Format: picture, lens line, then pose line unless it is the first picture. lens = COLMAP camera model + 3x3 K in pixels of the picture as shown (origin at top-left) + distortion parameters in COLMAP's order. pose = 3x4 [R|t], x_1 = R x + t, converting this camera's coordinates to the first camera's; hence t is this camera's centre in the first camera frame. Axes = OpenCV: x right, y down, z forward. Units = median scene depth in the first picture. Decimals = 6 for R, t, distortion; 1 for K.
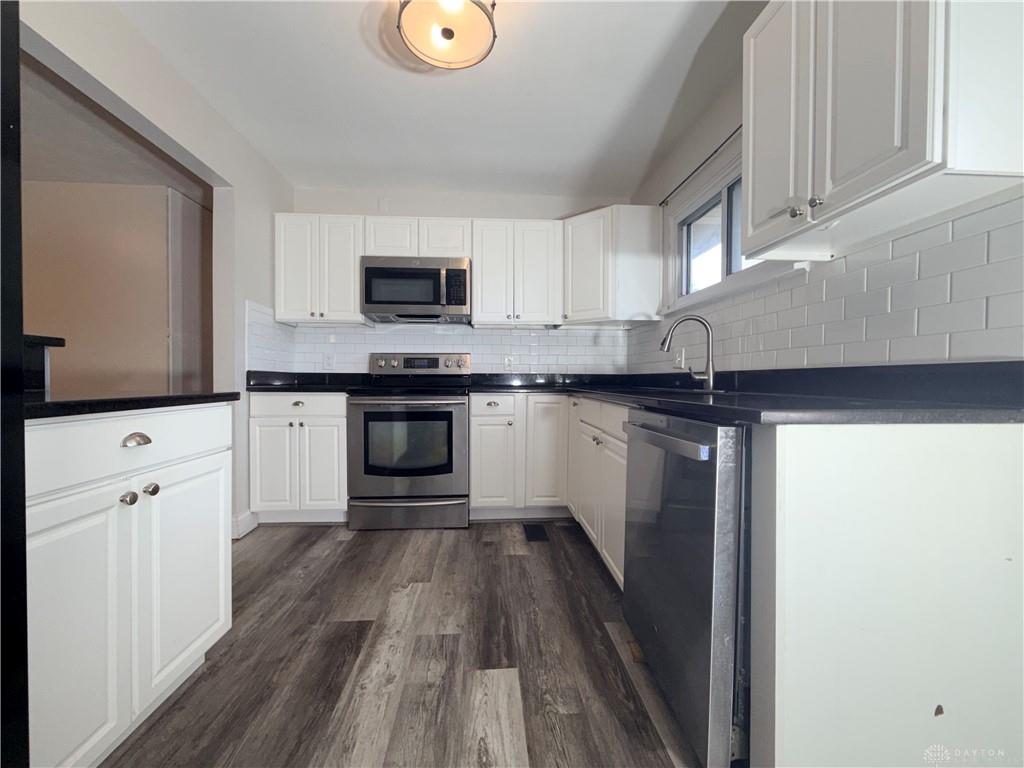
lens RADIAL K [[406.6, 0, 510.2], [0, 406.6, 385.2], [0, 0, 1]] dist [0.000085, -0.000143]
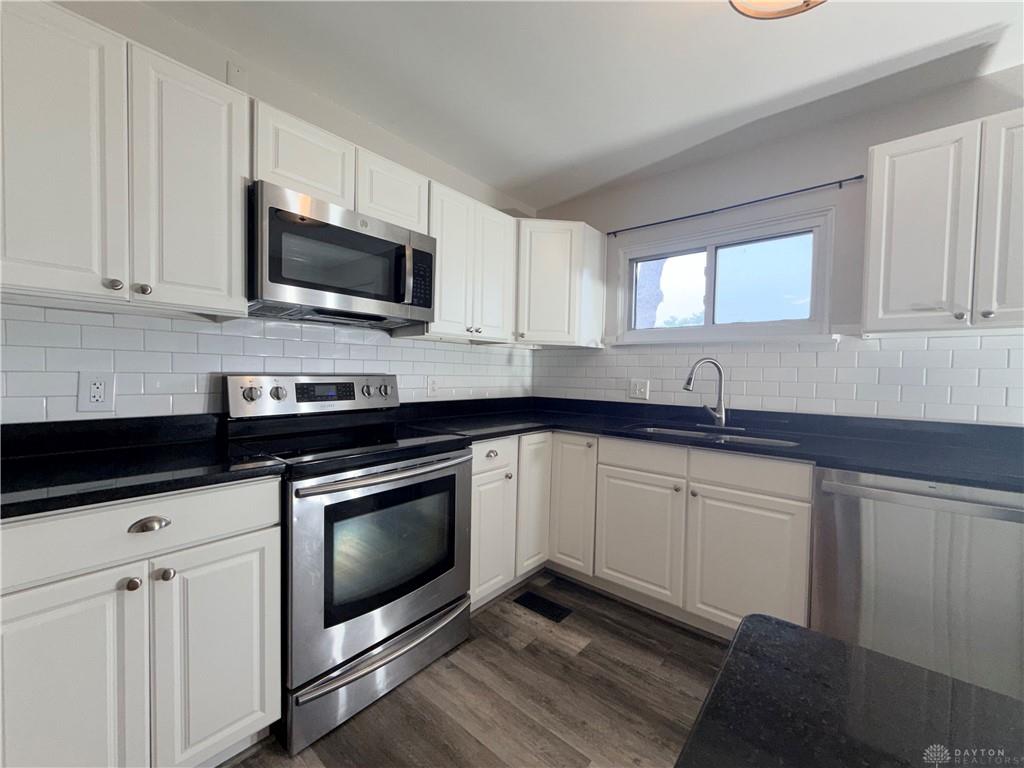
lens RADIAL K [[406.6, 0, 510.2], [0, 406.6, 385.2], [0, 0, 1]] dist [0.000085, -0.000143]
pose [[0.695368, -0.013187, 0.718533, -0.620127], [-0.003780, 0.999751, 0.022007, -0.105888], [-0.718644, -0.018019, 0.695145, 0.544242]]
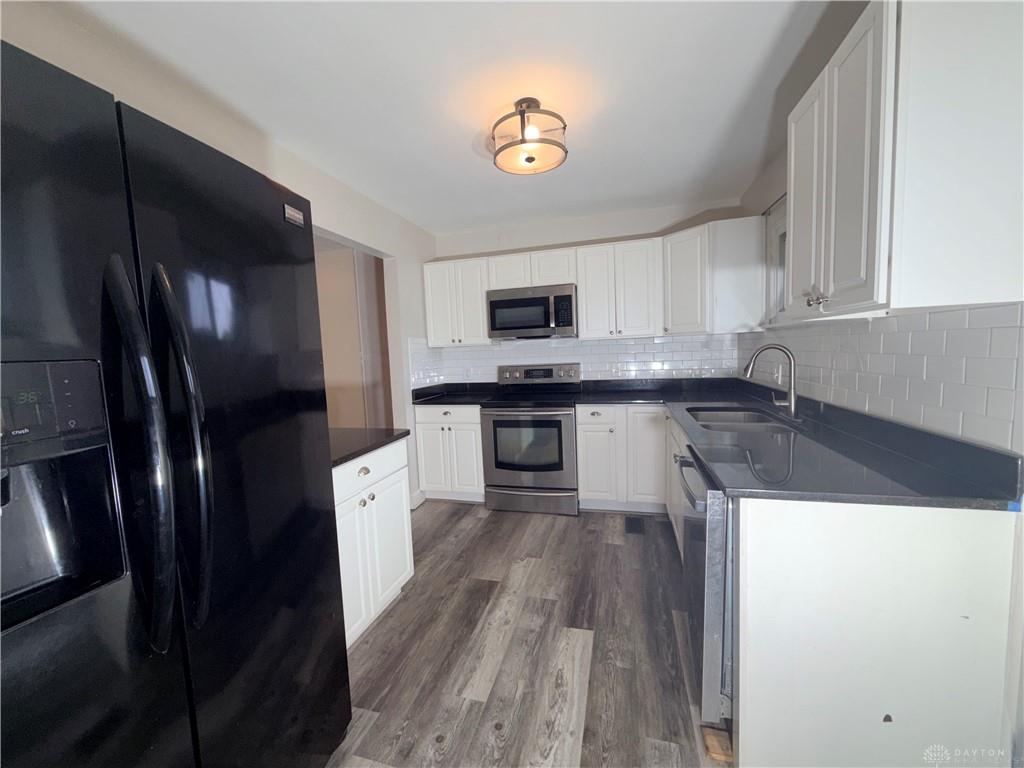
lens RADIAL K [[406.6, 0, 510.2], [0, 406.6, 385.2], [0, 0, 1]] dist [0.000085, -0.000143]
pose [[0.943137, -0.015210, -0.332056, 0.130943], [0.041249, 0.996586, 0.071512, -0.147882], [0.329835, -0.081142, 0.940545, -0.195083]]
